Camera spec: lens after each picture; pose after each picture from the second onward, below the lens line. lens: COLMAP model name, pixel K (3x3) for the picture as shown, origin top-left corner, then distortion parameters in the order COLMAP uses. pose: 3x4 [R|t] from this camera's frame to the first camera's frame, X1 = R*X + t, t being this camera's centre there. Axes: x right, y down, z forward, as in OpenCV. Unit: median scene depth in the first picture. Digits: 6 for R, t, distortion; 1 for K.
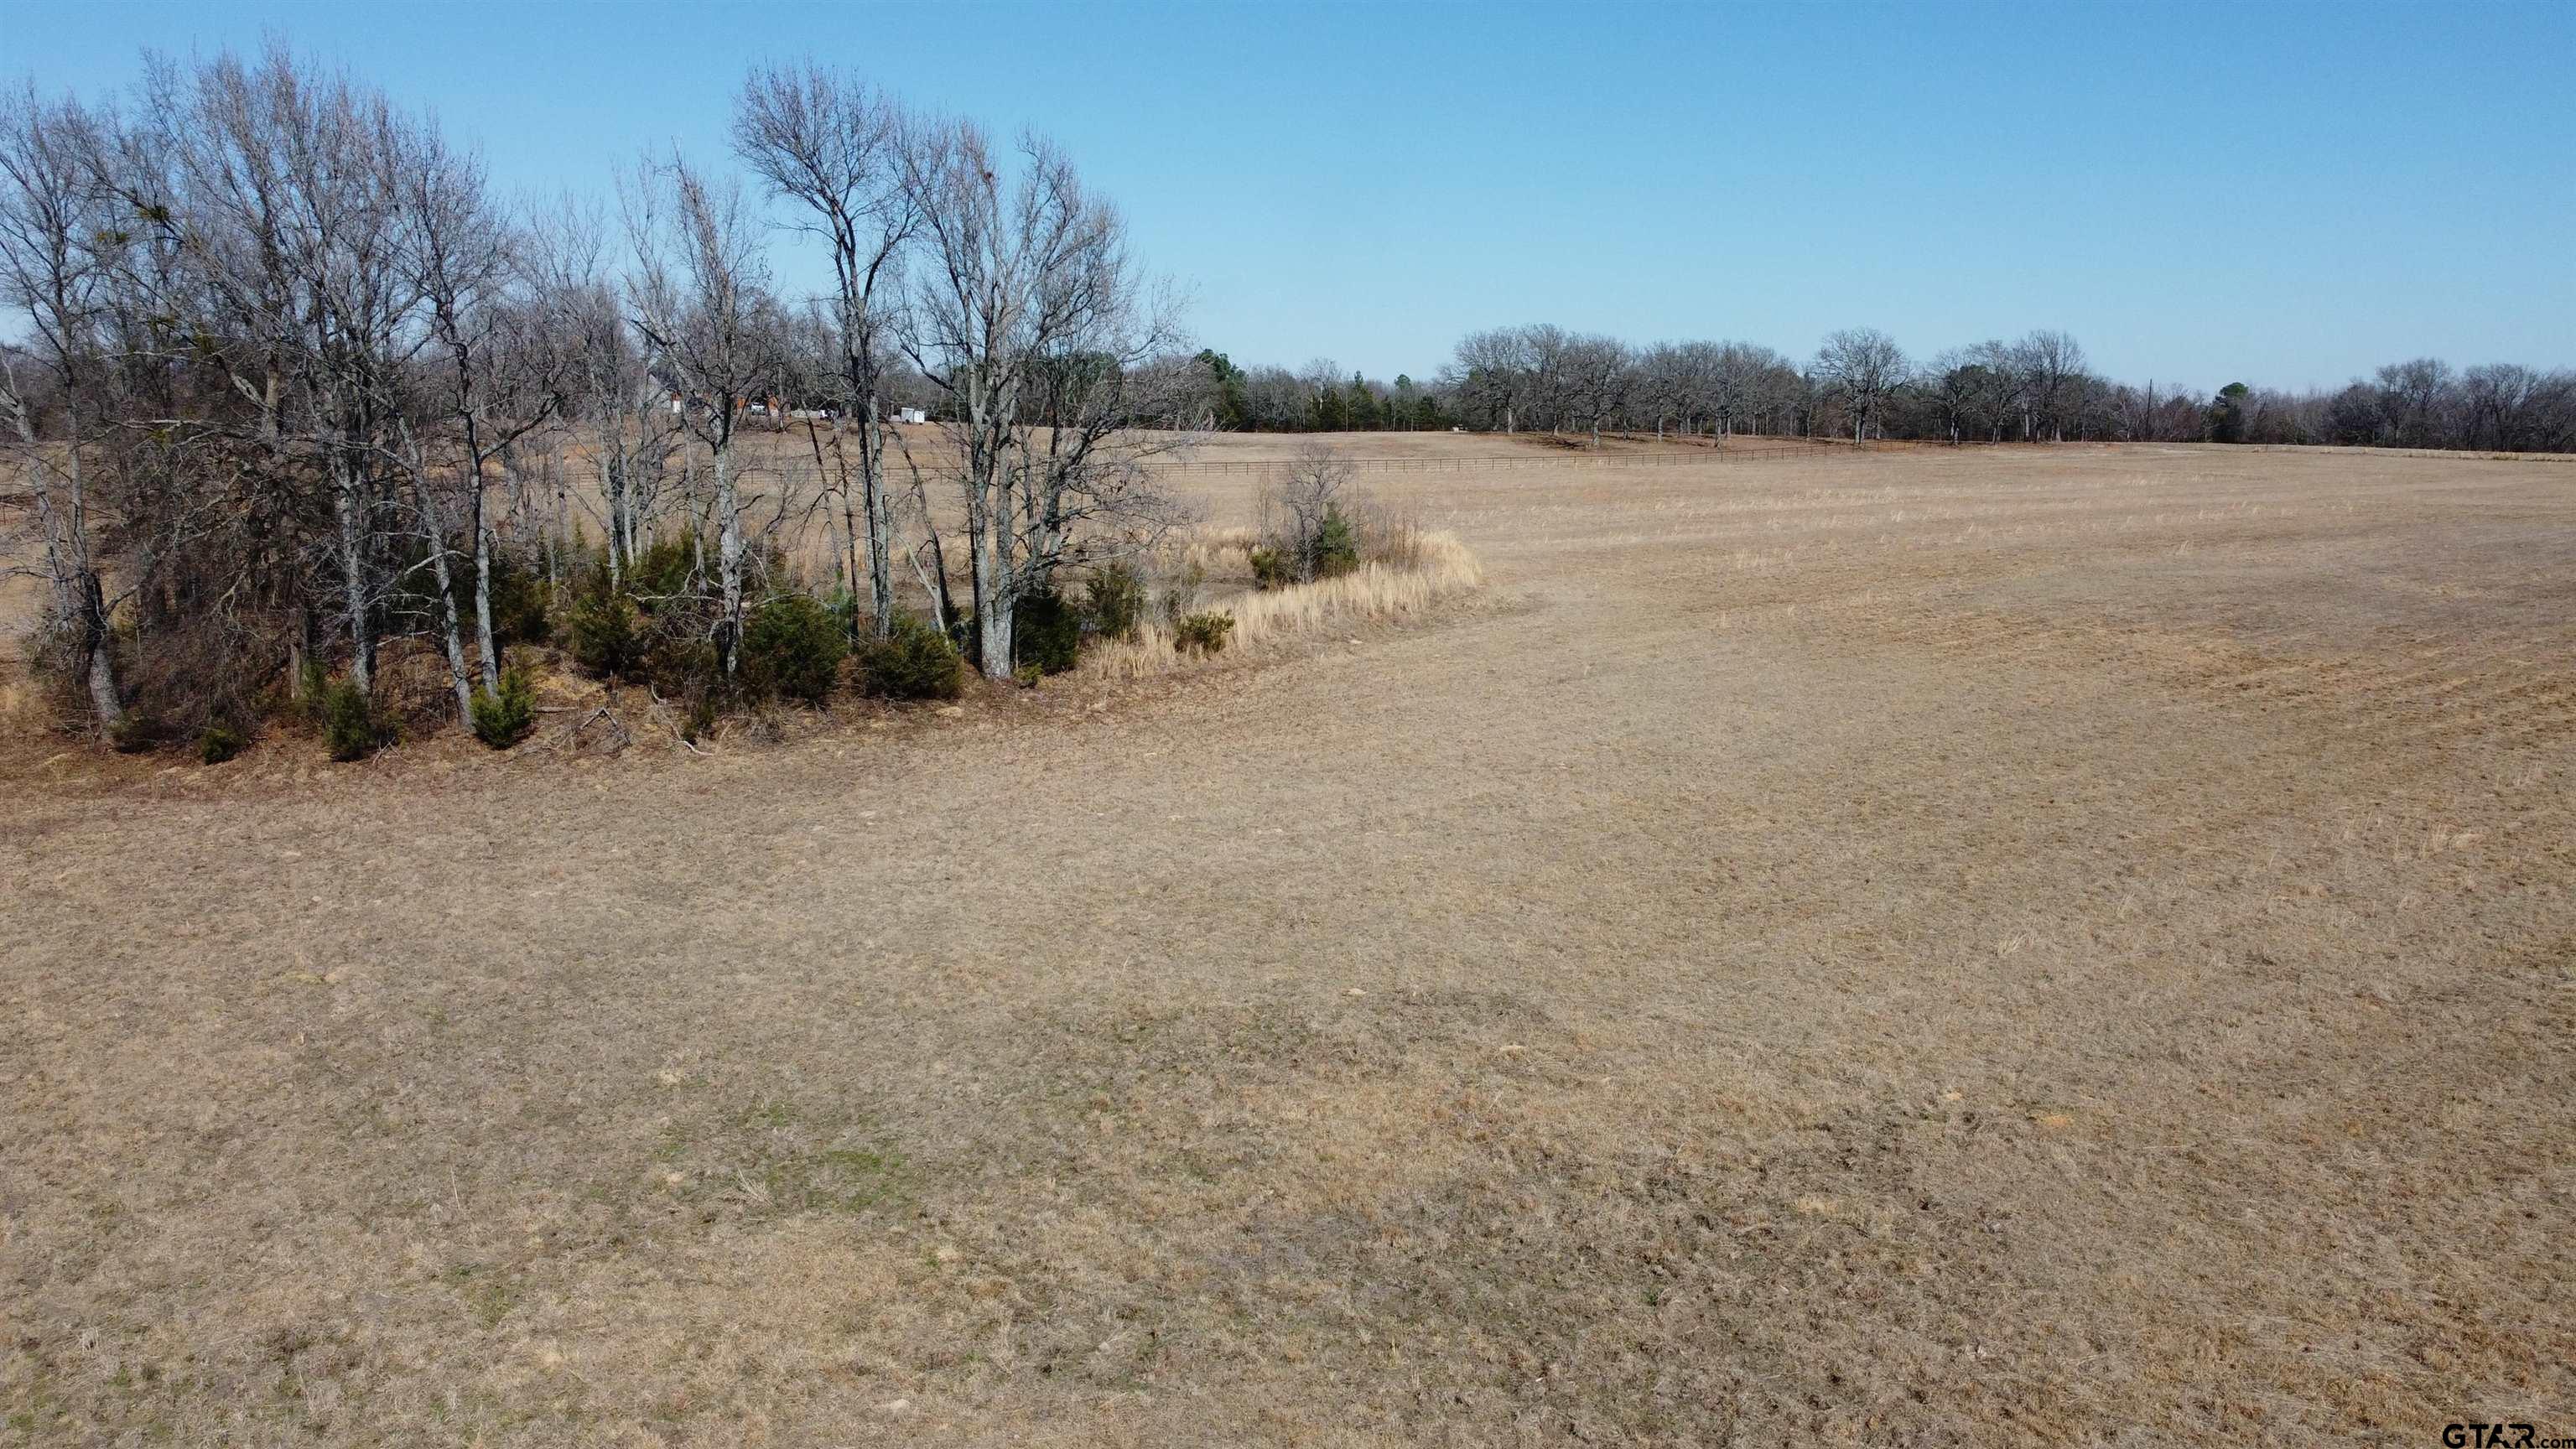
lens RADIAL K [[1945.0, 0, 1292.1], [0, 1945.0, 702.3], [0, 0, 1]] dist [0.001564, -0.008110]
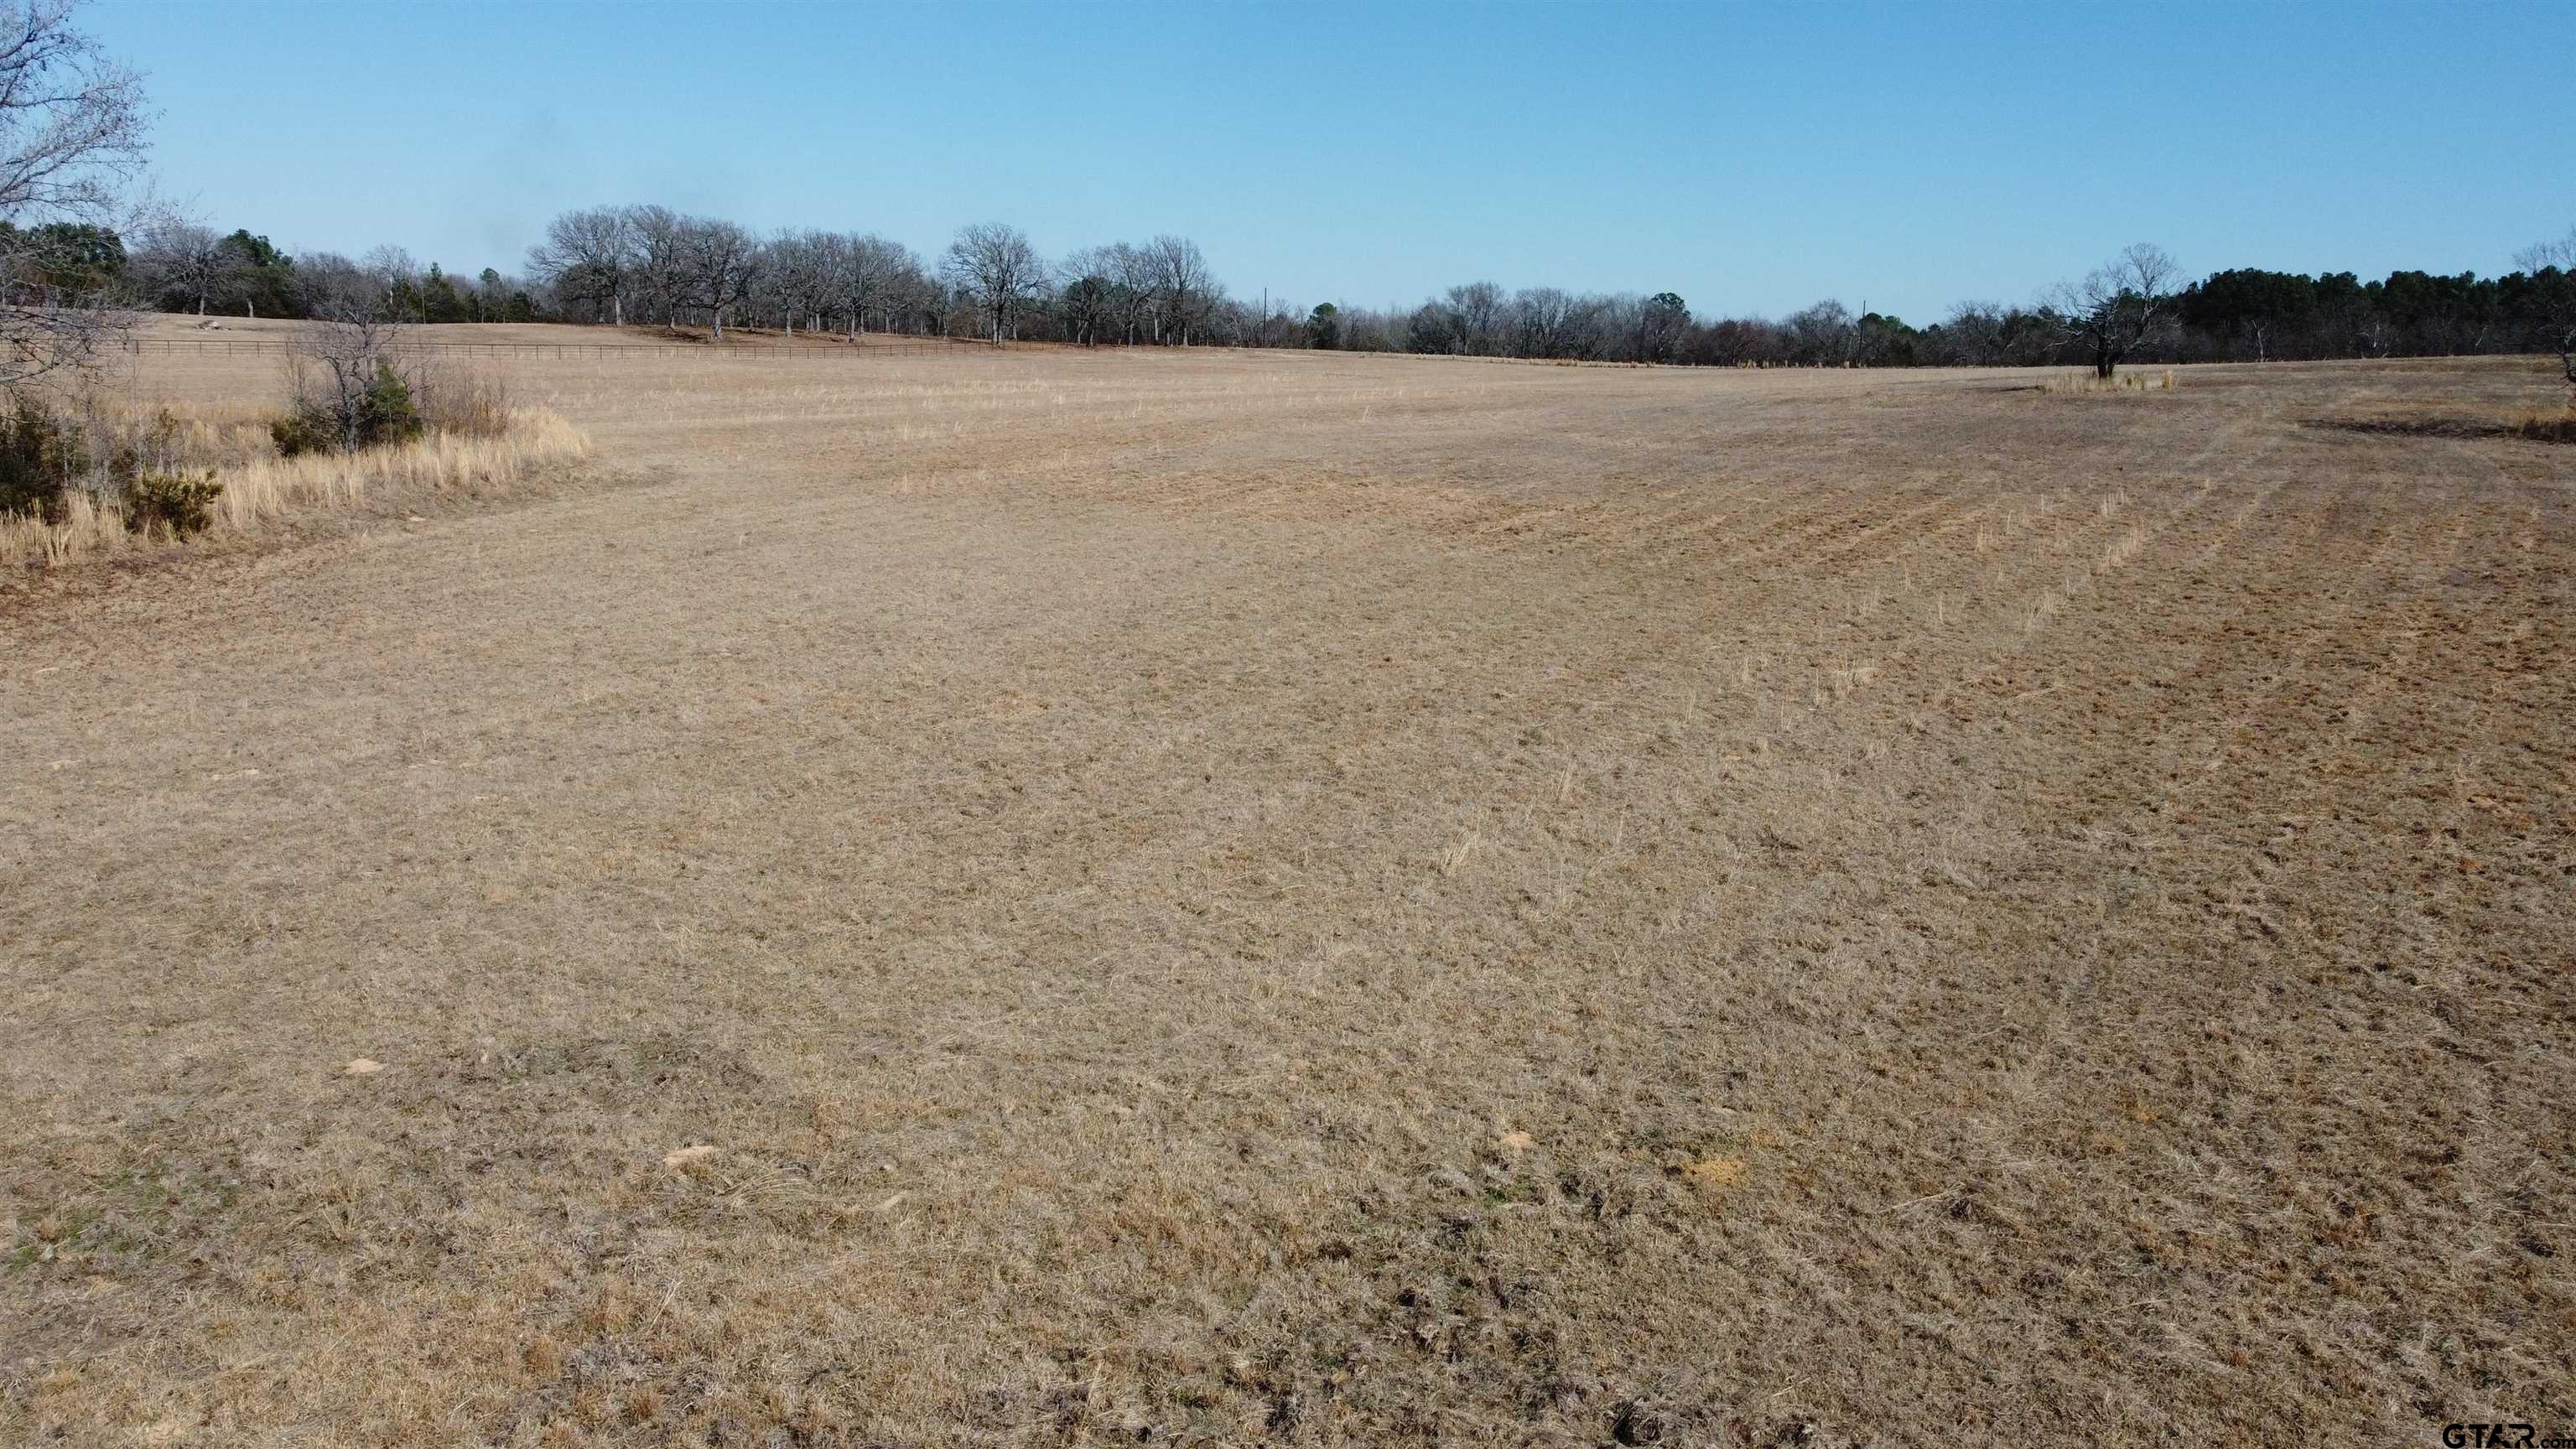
lens RADIAL K [[1945.0, 0, 1289.2], [0, 1945.0, 715.7], [0, 0, 1]] dist [0.001564, -0.008110]
pose [[0.906002, -0.061852, 0.418730, 0.025249], [0.042201, 0.997536, 0.056039, 0.021839], [-0.421164, -0.033101, 0.906380, 0.246081]]
